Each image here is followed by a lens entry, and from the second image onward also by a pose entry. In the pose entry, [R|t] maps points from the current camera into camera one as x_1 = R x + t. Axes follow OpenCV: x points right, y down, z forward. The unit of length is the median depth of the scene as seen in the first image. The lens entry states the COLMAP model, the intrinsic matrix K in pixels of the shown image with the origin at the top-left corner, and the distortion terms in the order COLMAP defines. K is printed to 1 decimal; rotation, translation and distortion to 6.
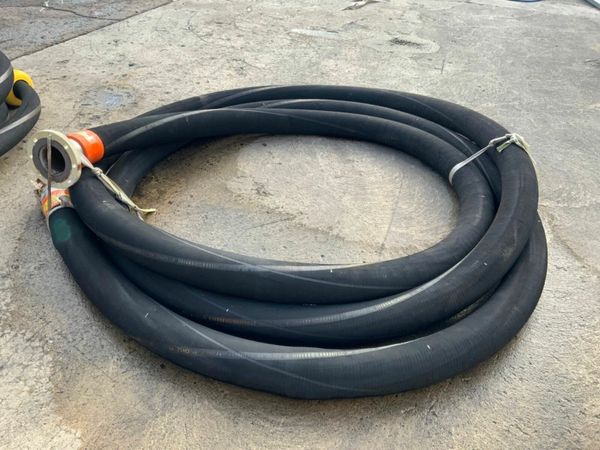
lens RADIAL K [[496.7, 0, 300.0], [0, 496.7, 225.0], [0, 0, 1]] dist [0.083829, -0.178888]
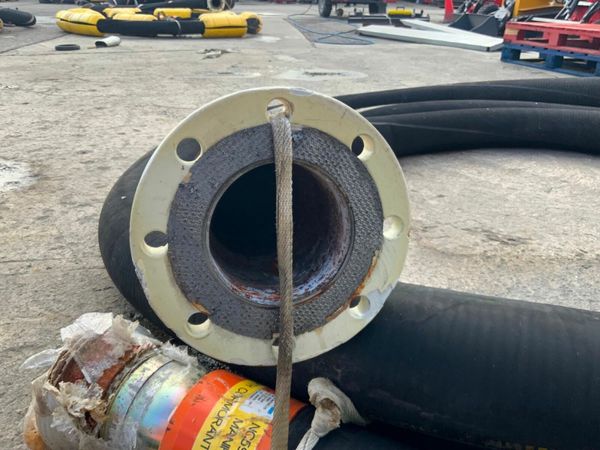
lens RADIAL K [[500.1, 0, 300.0], [0, 500.1, 225.0], [0, 0, 1]] dist [0.084837, -0.187308]
pose [[0.846016, -0.225772, 0.482995, -0.483065], [0.318537, 0.940497, -0.118324, -0.086448], [-0.427541, 0.253955, 0.867592, 0.666871]]
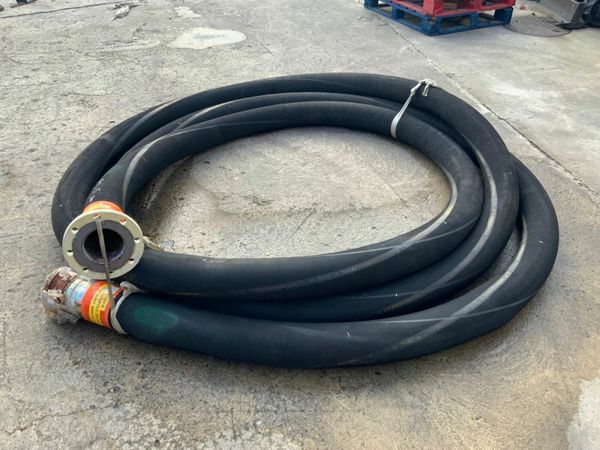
lens RADIAL K [[496.7, 0, 300.0], [0, 496.7, 225.0], [0, 0, 1]] dist [0.083829, -0.178888]
pose [[0.785246, -0.387929, 0.482597, -0.510295], [0.383567, 0.916611, 0.112692, -0.107082], [-0.486070, 0.096617, 0.868563, 0.123298]]
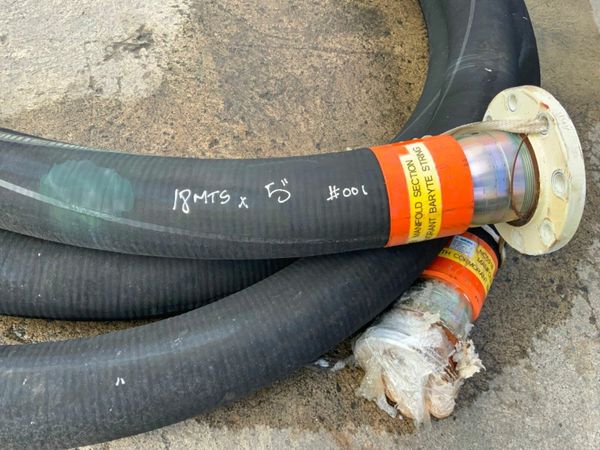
lens RADIAL K [[496.7, 0, 300.0], [0, 496.7, 225.0], [0, 0, 1]] dist [0.083829, -0.178888]
pose [[-0.465296, -0.800668, 0.377399, -0.479893], [0.351206, 0.224372, 0.909017, -0.417996], [-0.812499, 0.555506, 0.176800, 0.897965]]
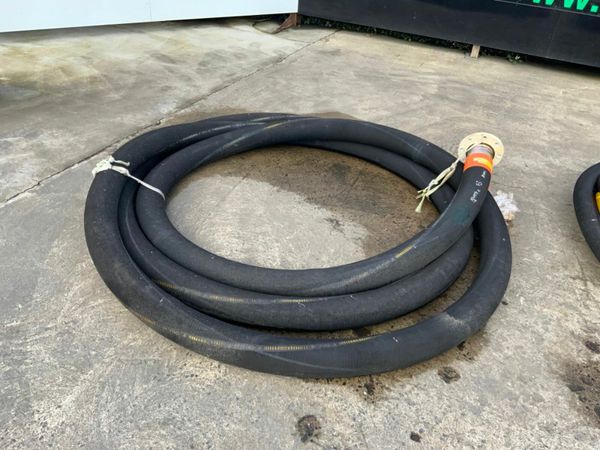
lens RADIAL K [[496.7, 0, 300.0], [0, 496.7, 225.0], [0, 0, 1]] dist [0.083829, -0.178888]
pose [[-0.996155, -0.079759, -0.036235, 0.040614], [-0.058729, 0.301107, 0.951780, -1.137501], [-0.065002, 0.950249, -0.304634, 1.368261]]
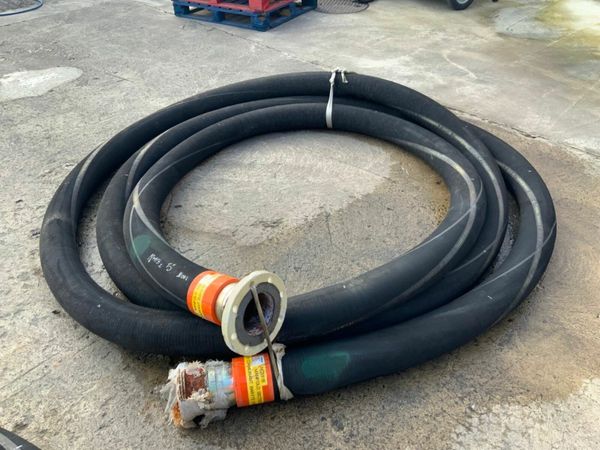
lens RADIAL K [[496.7, 0, 300.0], [0, 496.7, 225.0], [0, 0, 1]] dist [0.083829, -0.178888]
pose [[0.342274, -0.593280, 0.728606, -0.749116], [0.590508, 0.738991, 0.324336, -0.341455], [-0.730855, 0.319236, 0.603274, 0.404923]]
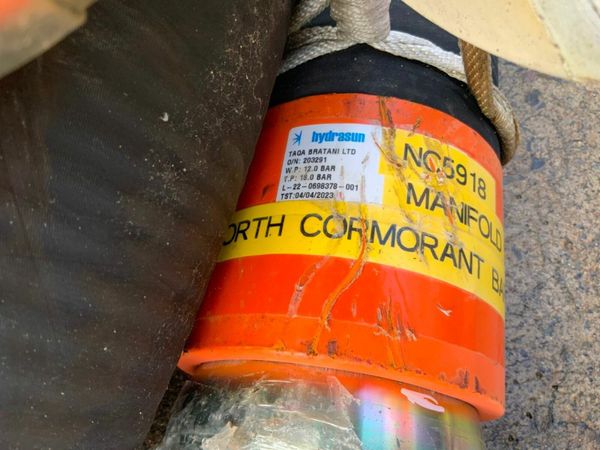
lens RADIAL K [[496.7, 0, 300.0], [0, 496.7, 225.0], [0, 0, 1]] dist [0.083829, -0.178888]
pose [[-0.773662, -0.573869, 0.268554, -0.434583], [0.391341, -0.099461, 0.914855, -0.123880], [-0.498296, 0.812885, 0.301528, 0.860607]]
